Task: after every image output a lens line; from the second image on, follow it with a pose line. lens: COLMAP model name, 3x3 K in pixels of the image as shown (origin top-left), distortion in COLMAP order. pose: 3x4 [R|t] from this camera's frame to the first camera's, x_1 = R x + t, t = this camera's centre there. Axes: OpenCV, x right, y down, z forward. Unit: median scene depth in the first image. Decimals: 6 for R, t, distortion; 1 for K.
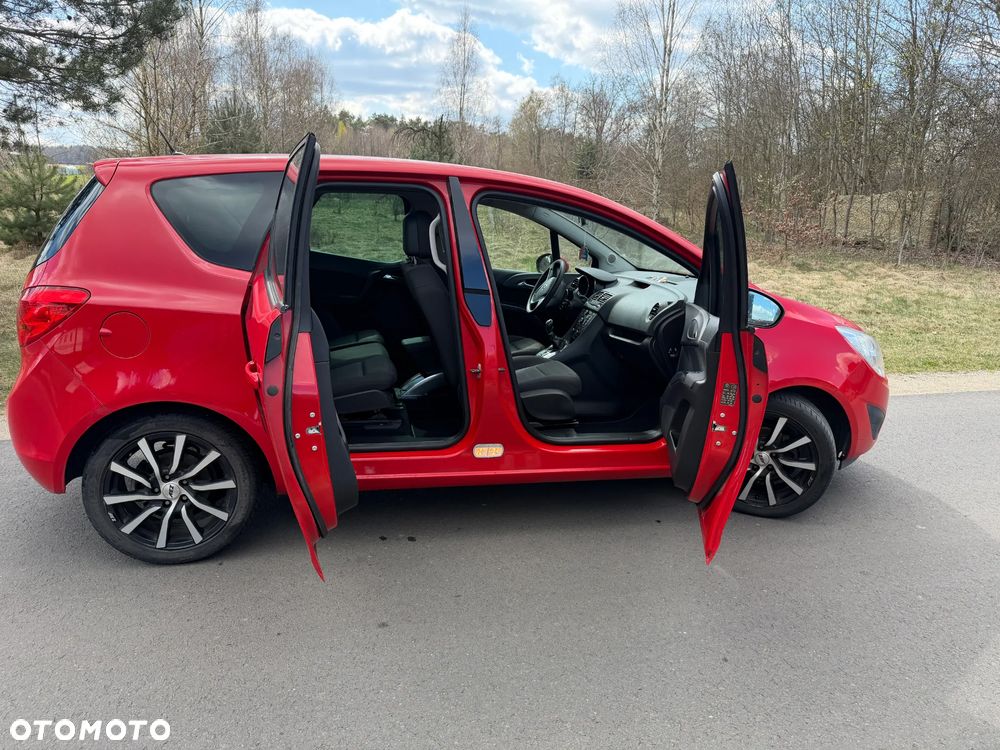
lens RADIAL K [[720.2, 0, 518.2], [0, 720.2, 373.9], [0, 0, 1]] dist [-0.002722, -0.000795]
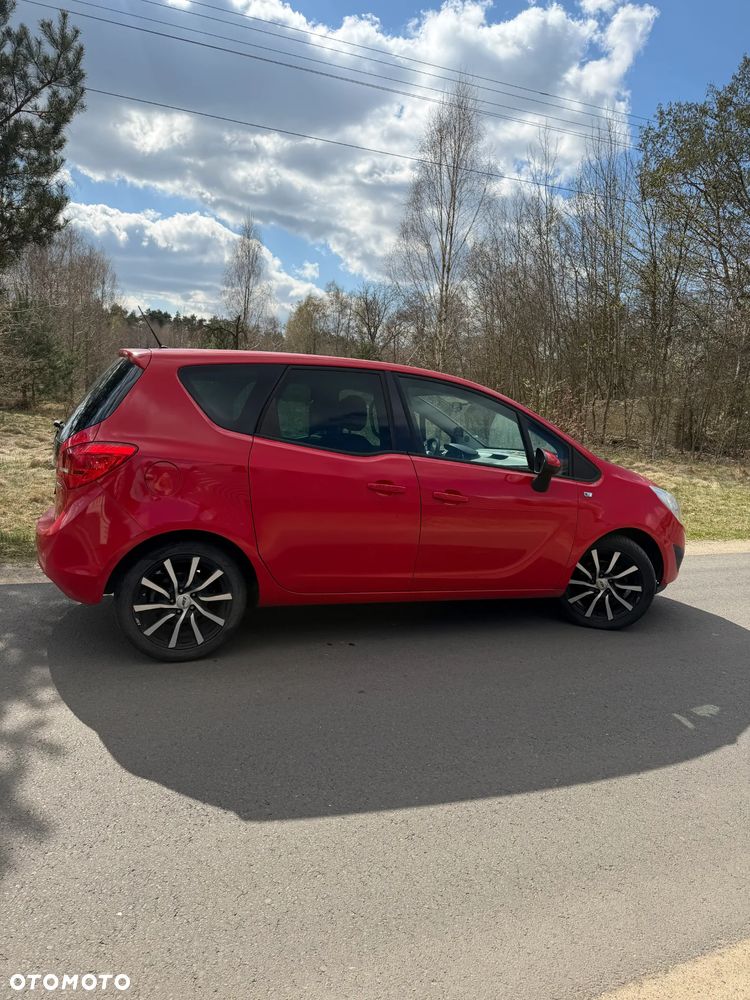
lens RADIAL K [[737.6, 0, 375.0], [0, 737.6, 500.0], [0, 0, 1]] dist [0.005995, -0.000820]
pose [[0.990040, 0.006181, 0.140651, -0.221313], [0.008193, 0.994813, -0.101389, 0.079408], [-0.140549, 0.101532, 0.984854, -0.248675]]
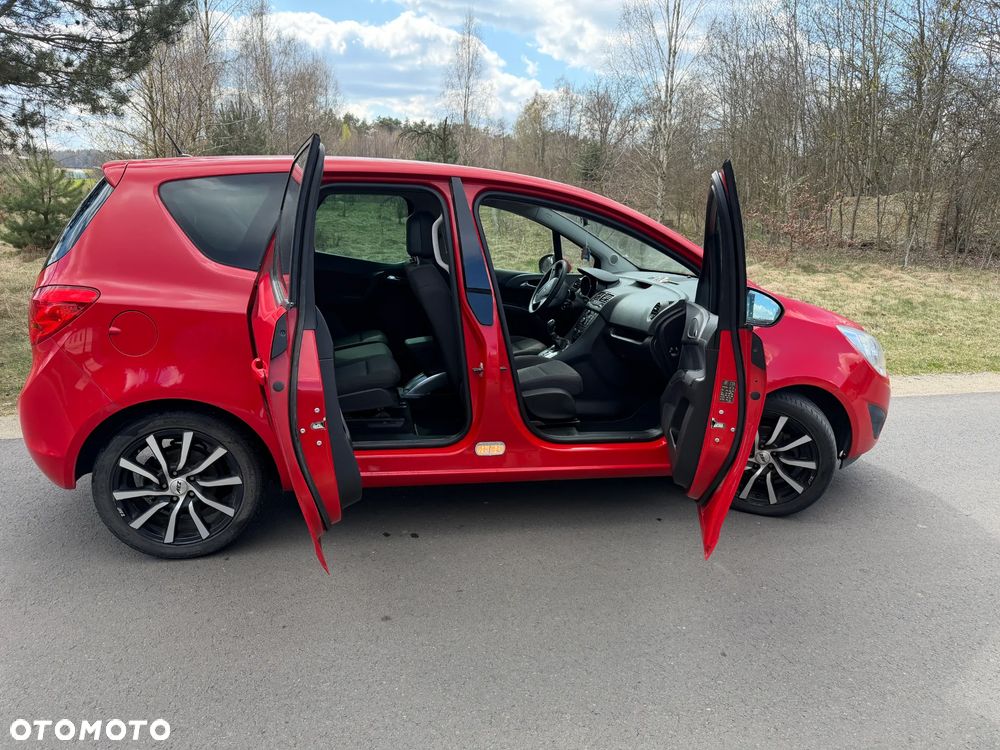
lens RADIAL K [[721.6, 0, 512.8], [0, 721.6, 379.4], [0, 0, 1]] dist [-0.002715, -0.000800]
pose [[0.999906, 0.000682, -0.013718, 0.002855], [-0.000642, 0.999996, 0.002904, 0.004833], [0.013720, -0.002895, 0.999902, -0.008985]]
